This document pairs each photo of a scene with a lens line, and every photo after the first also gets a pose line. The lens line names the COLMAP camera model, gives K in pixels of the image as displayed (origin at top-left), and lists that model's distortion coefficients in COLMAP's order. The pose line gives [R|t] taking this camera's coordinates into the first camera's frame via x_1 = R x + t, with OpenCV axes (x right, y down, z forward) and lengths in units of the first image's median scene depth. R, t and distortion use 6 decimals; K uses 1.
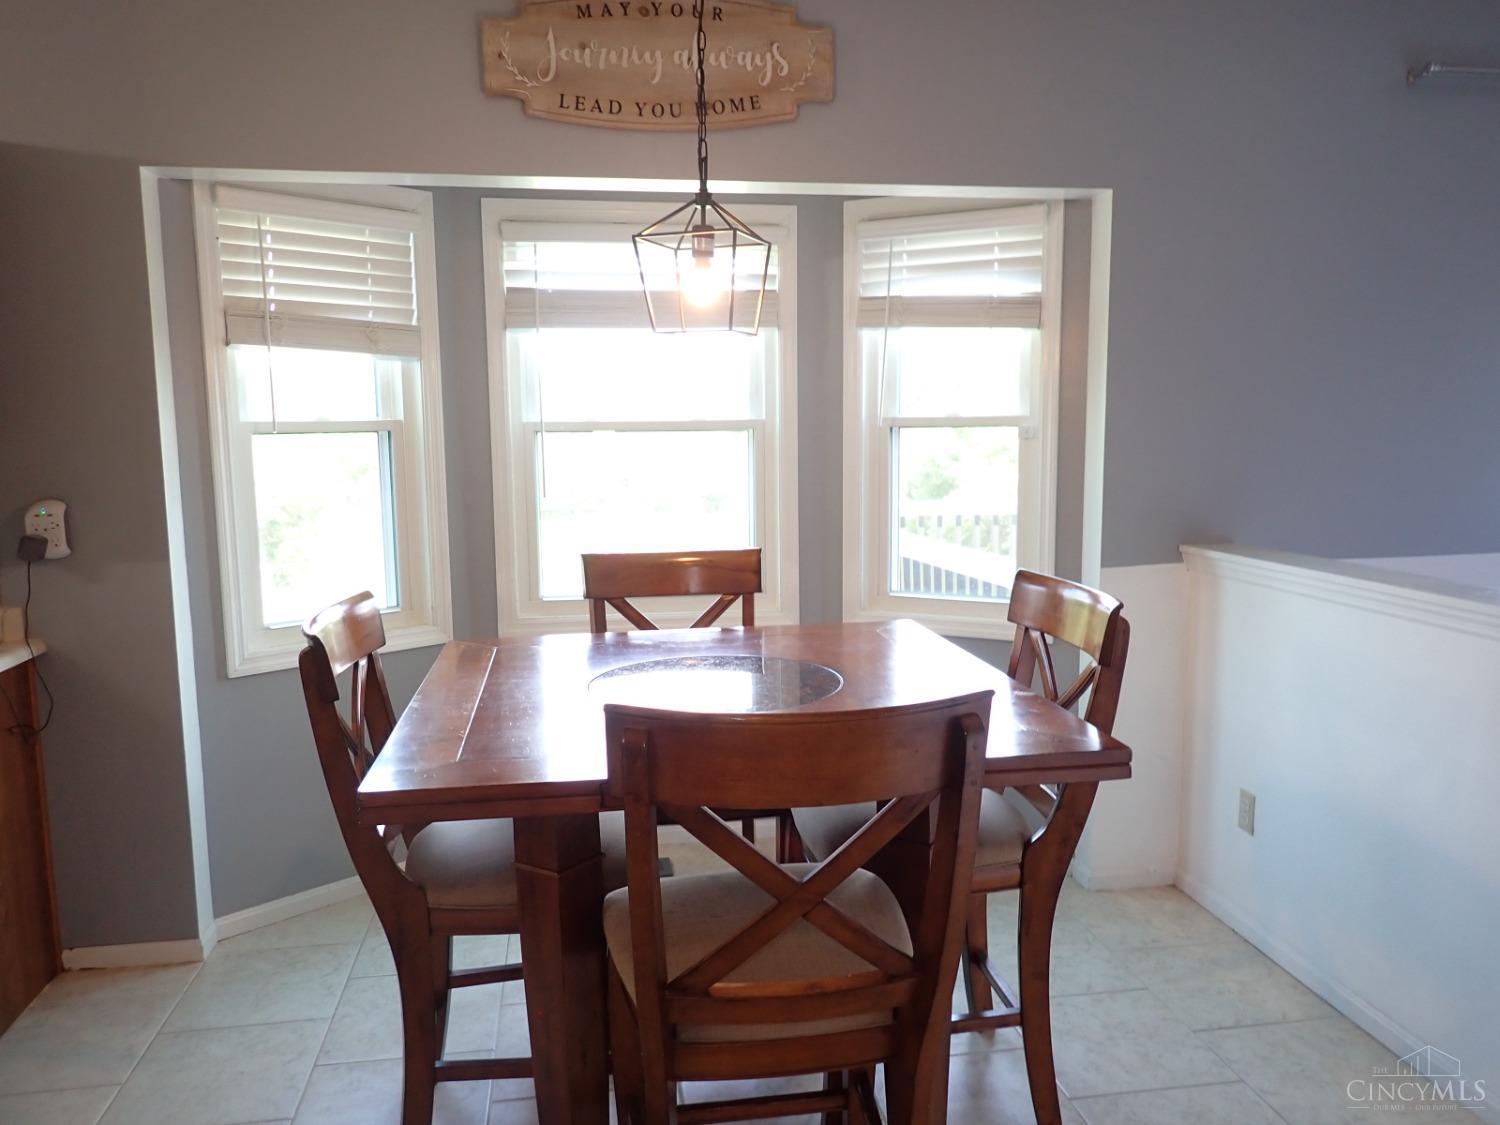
lens RADIAL K [[1112.2, 0, 750.0], [0, 1112.2, 562.5], [0, 0, 1]] dist [0.008229, -0.003144]
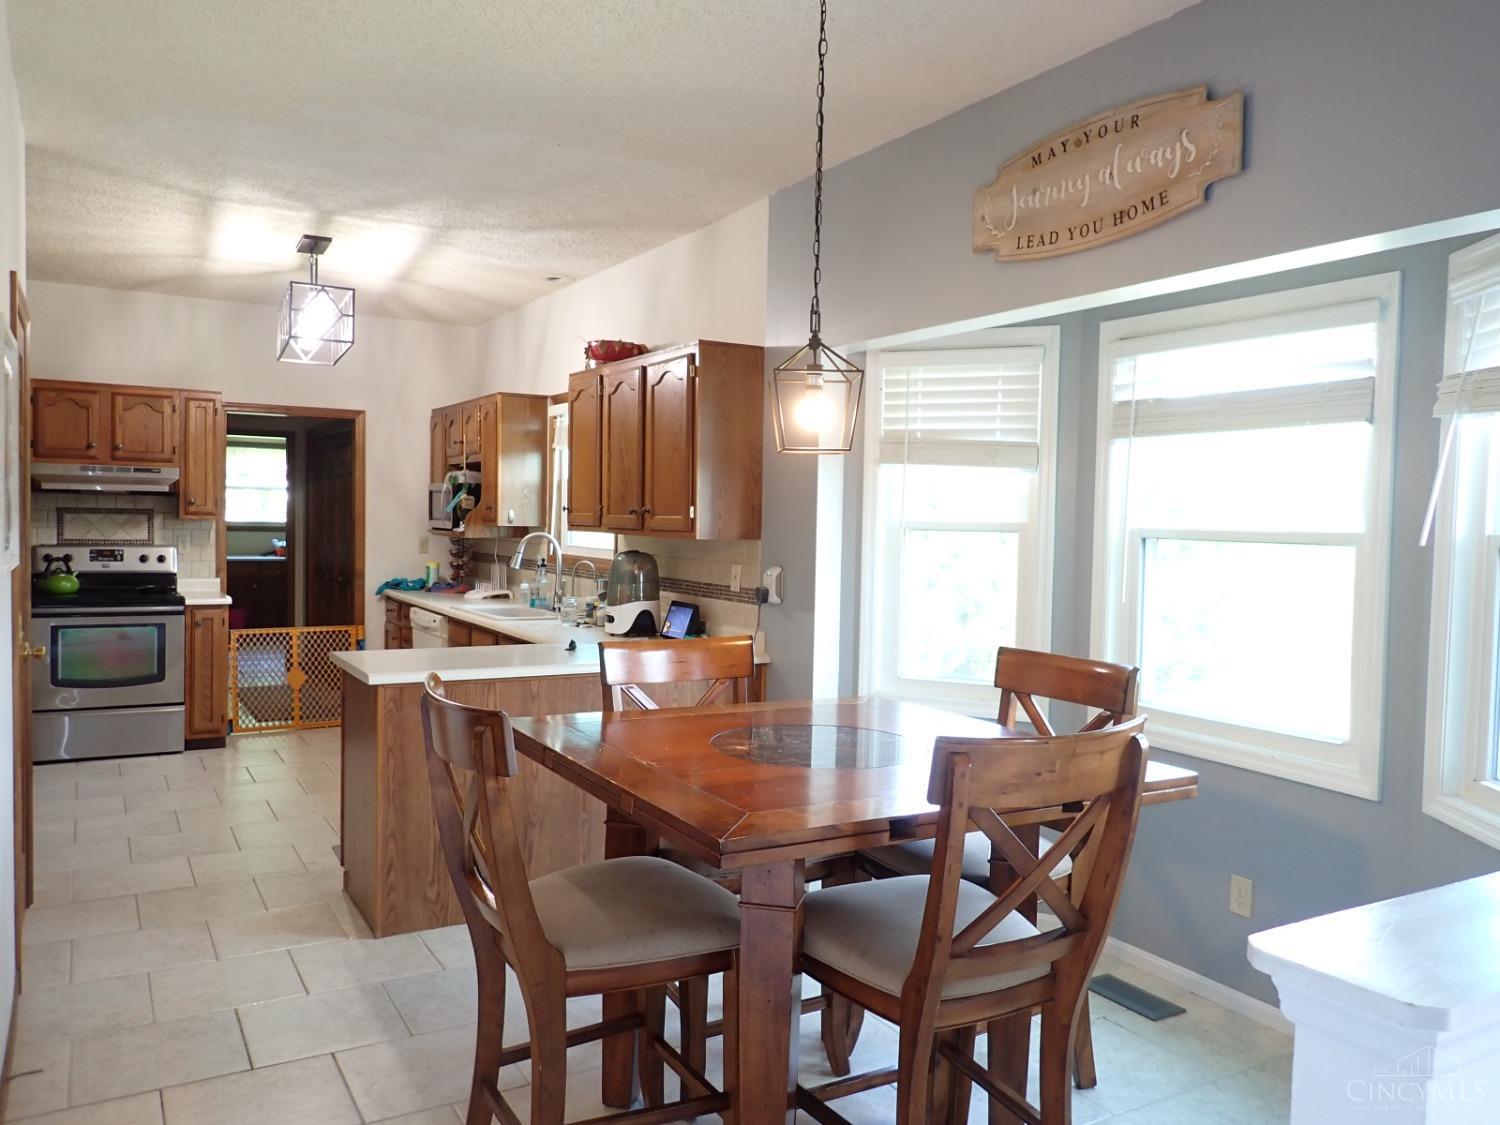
lens RADIAL K [[1112.2, 0, 750.0], [0, 1112.2, 562.5], [0, 0, 1]] dist [0.008229, -0.003144]
pose [[0.371137, 0.056265, -0.926872, 0.772333], [-0.143191, 0.989691, 0.002742, -0.057419], [0.917472, 0.131702, 0.375367, 0.360940]]
